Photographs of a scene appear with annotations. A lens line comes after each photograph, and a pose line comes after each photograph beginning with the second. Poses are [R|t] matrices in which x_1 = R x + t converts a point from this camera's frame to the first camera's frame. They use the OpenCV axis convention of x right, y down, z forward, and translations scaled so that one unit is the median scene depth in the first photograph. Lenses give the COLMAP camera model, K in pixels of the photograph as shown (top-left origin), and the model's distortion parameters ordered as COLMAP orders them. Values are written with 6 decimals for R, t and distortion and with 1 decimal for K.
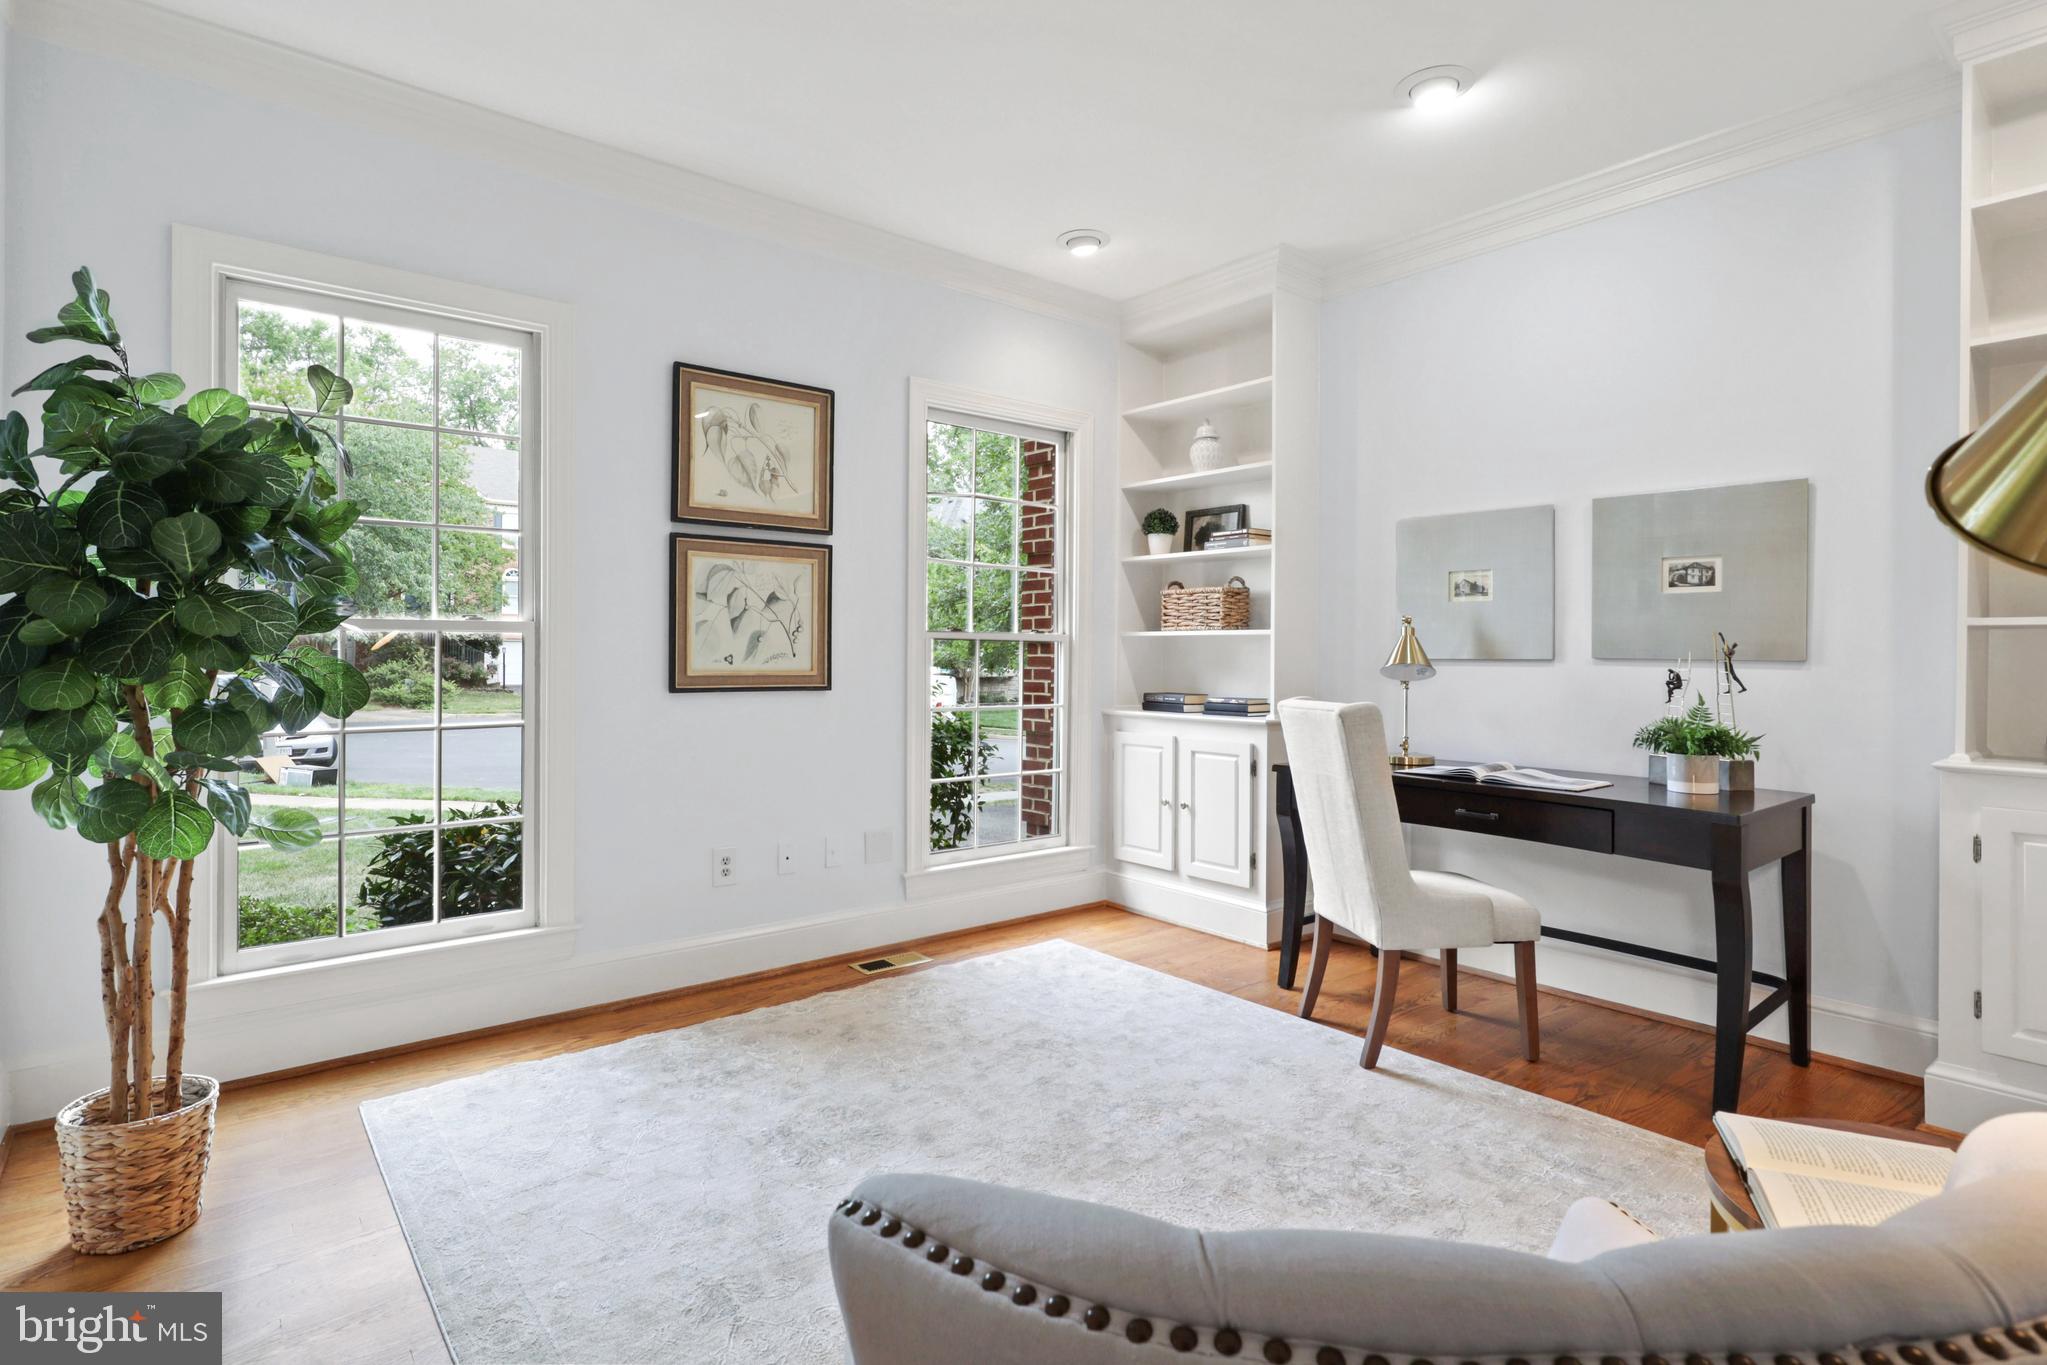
lens RADIAL K [[1012.3, 0, 1010.3], [0, 1012.3, 676.0], [0, 0, 1]] dist [-0.021397, 0.011145]
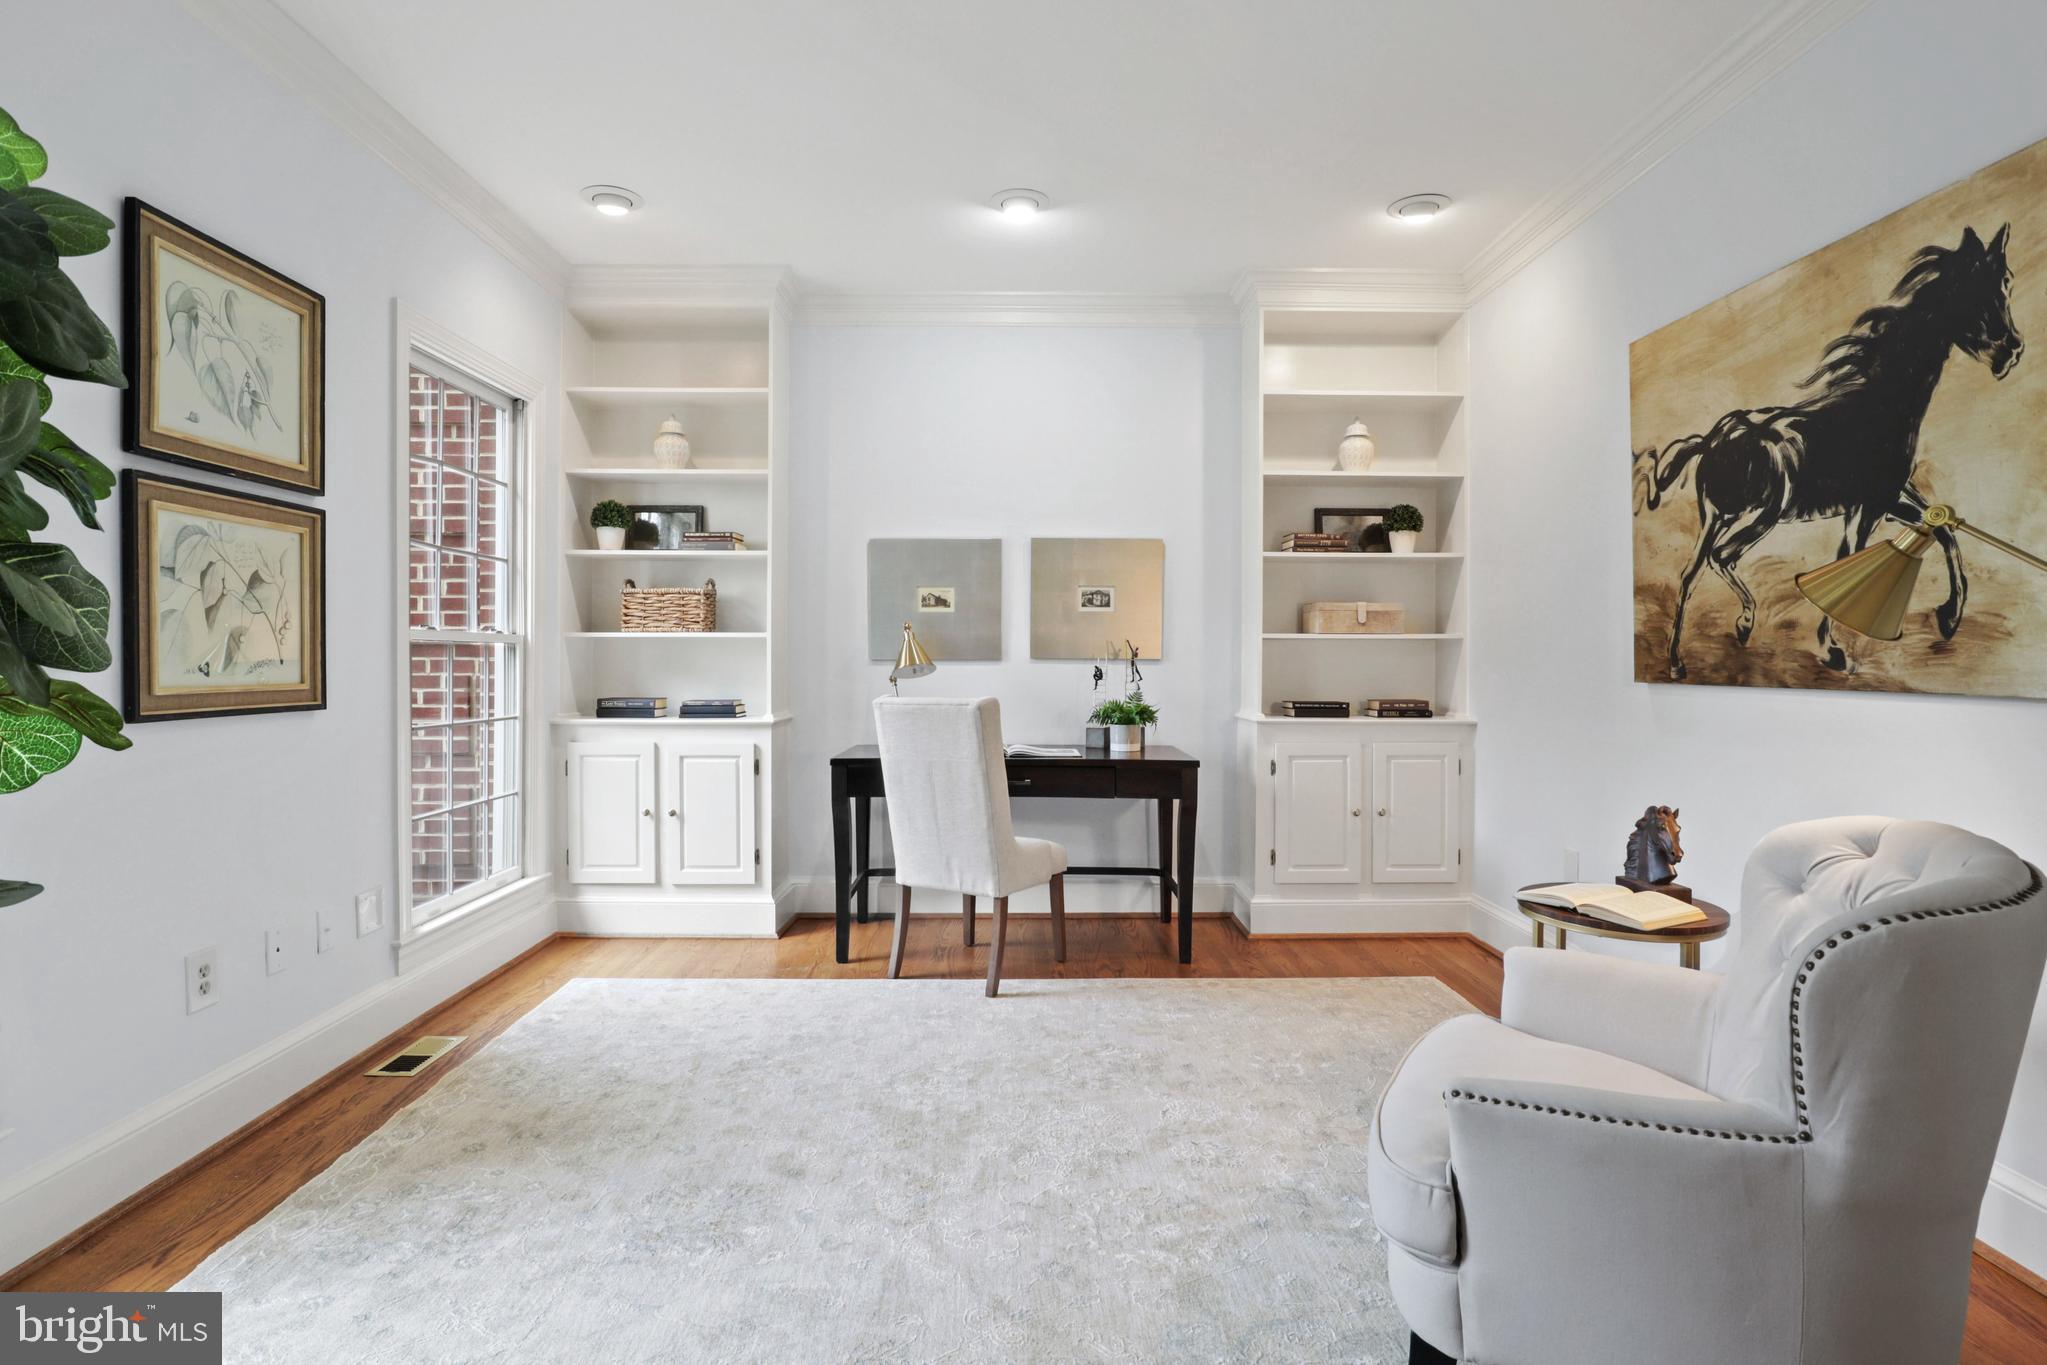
lens RADIAL K [[1012.3, 0, 1011.5], [0, 1012.3, 693.8], [0, 0, 1]] dist [-0.021397, 0.011145]
pose [[0.632825, -0.034034, 0.773547, -0.440549], [0.019954, 0.999419, 0.027647, -0.007523], [-0.774038, -0.002060, 0.633136, 0.164012]]
